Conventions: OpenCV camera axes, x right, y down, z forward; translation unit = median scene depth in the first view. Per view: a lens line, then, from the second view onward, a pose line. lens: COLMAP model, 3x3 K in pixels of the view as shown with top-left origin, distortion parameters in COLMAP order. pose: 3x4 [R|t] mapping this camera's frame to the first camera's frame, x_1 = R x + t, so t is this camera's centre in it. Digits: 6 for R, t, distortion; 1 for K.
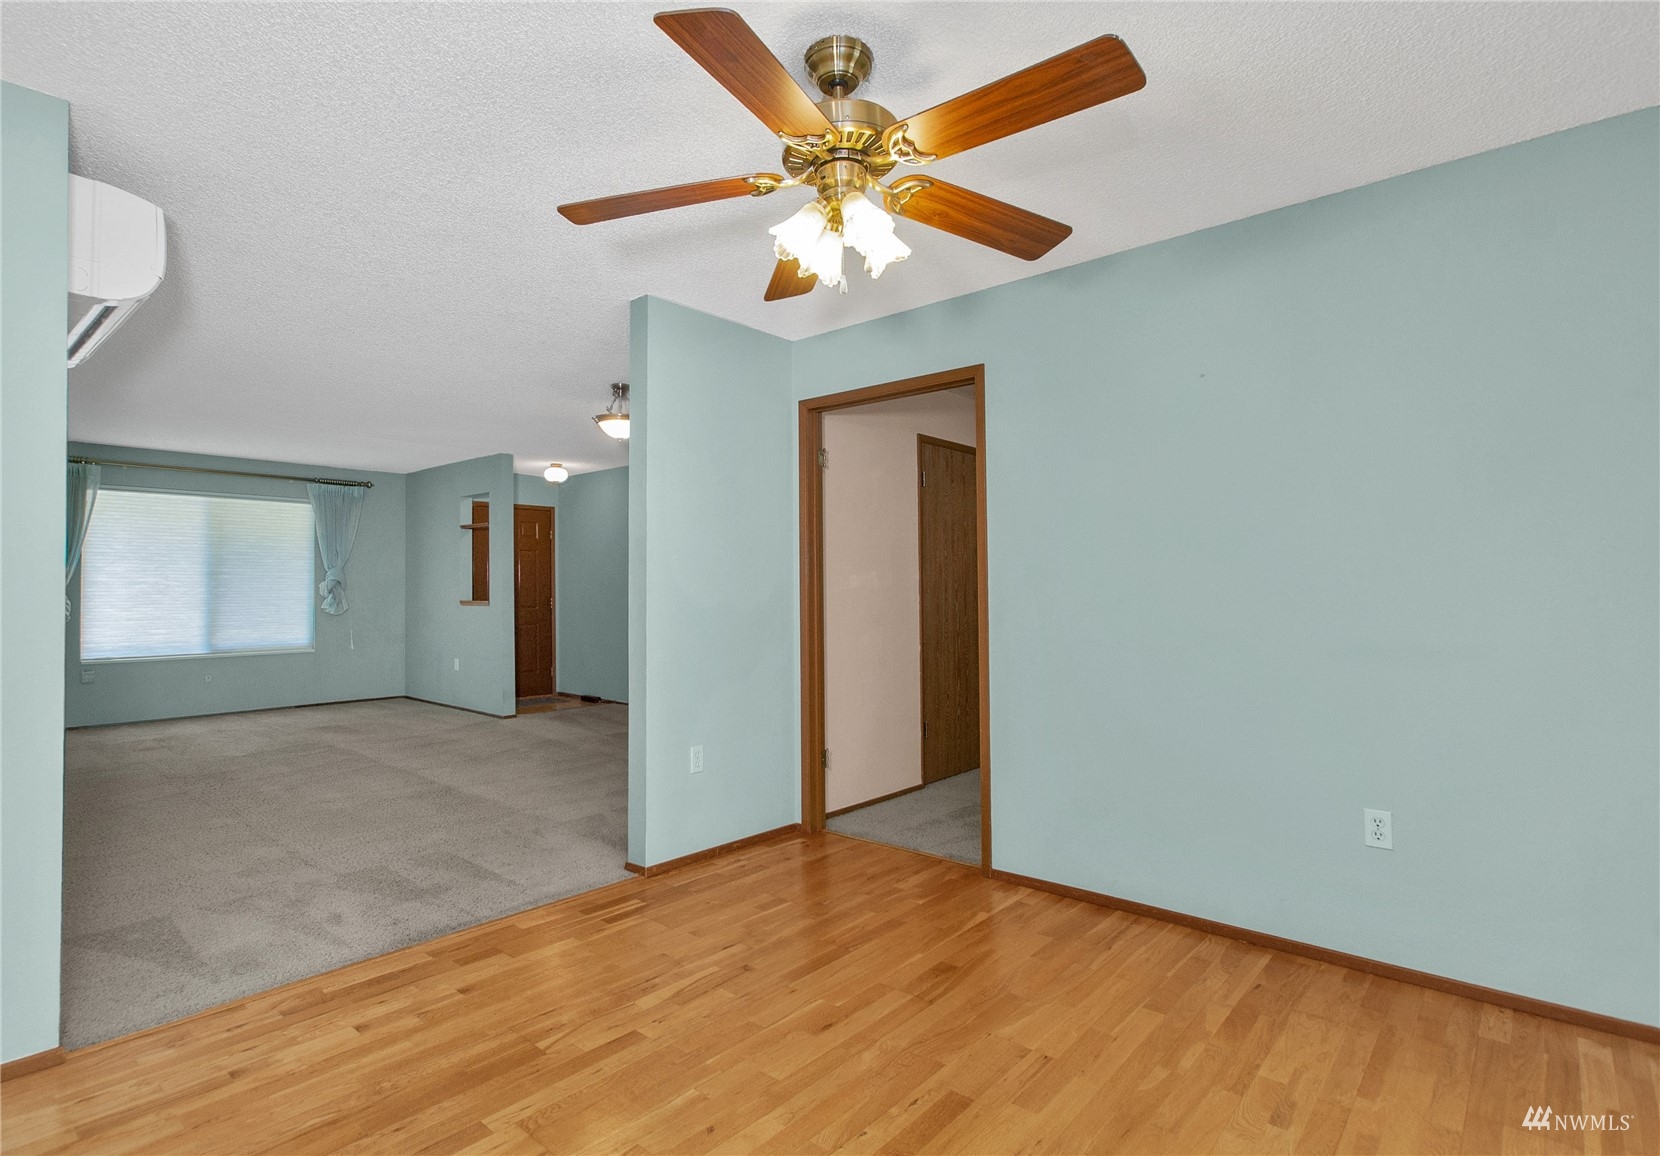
lens RADIAL K [[843.8, 0, 789.5], [0, 843.8, 577.1], [0, 0, 1]] dist [-0.002203, -0.000884]
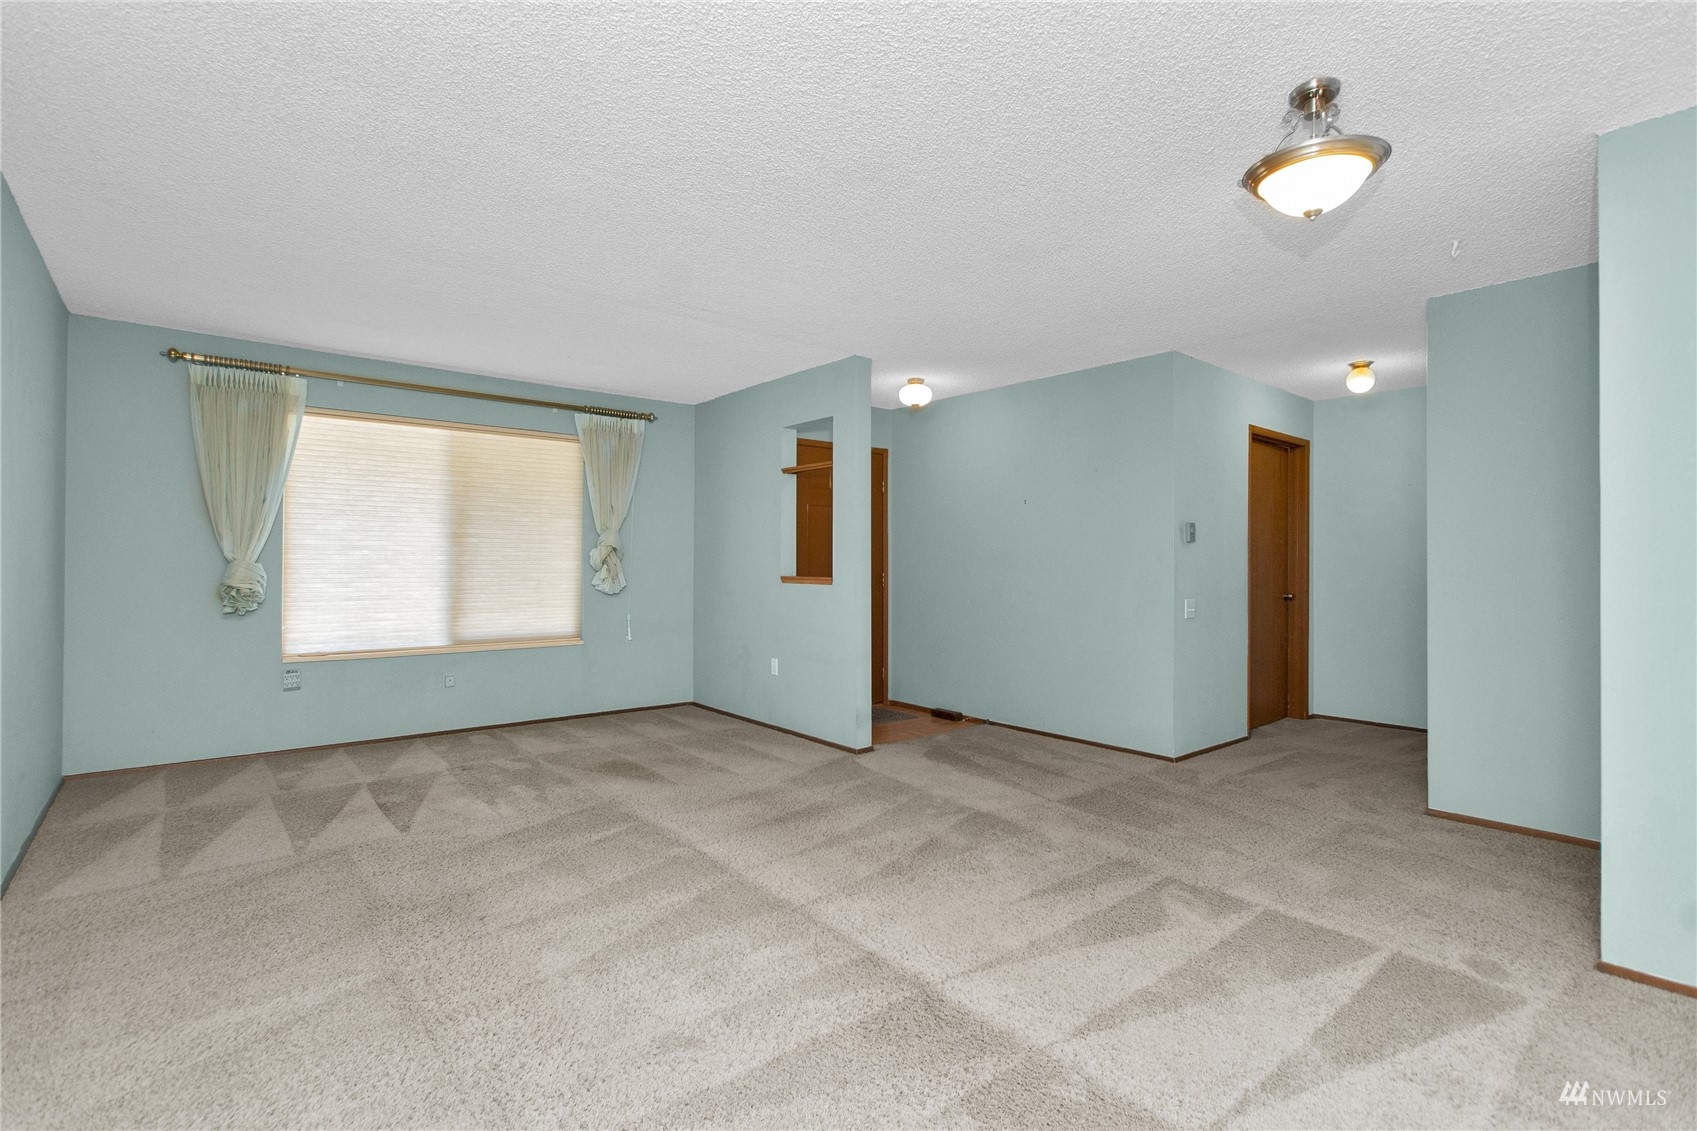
lens RADIAL K [[806.6, 0, 868.4], [0, 806.6, 566.8], [0, 0, 1]] dist [-0.003769, -0.000337]
pose [[0.991365, 0.007245, -0.130934, -0.228116], [-0.004904, 0.999822, 0.018194, 0.007597], [0.131042, -0.017394, 0.991224, 0.339705]]
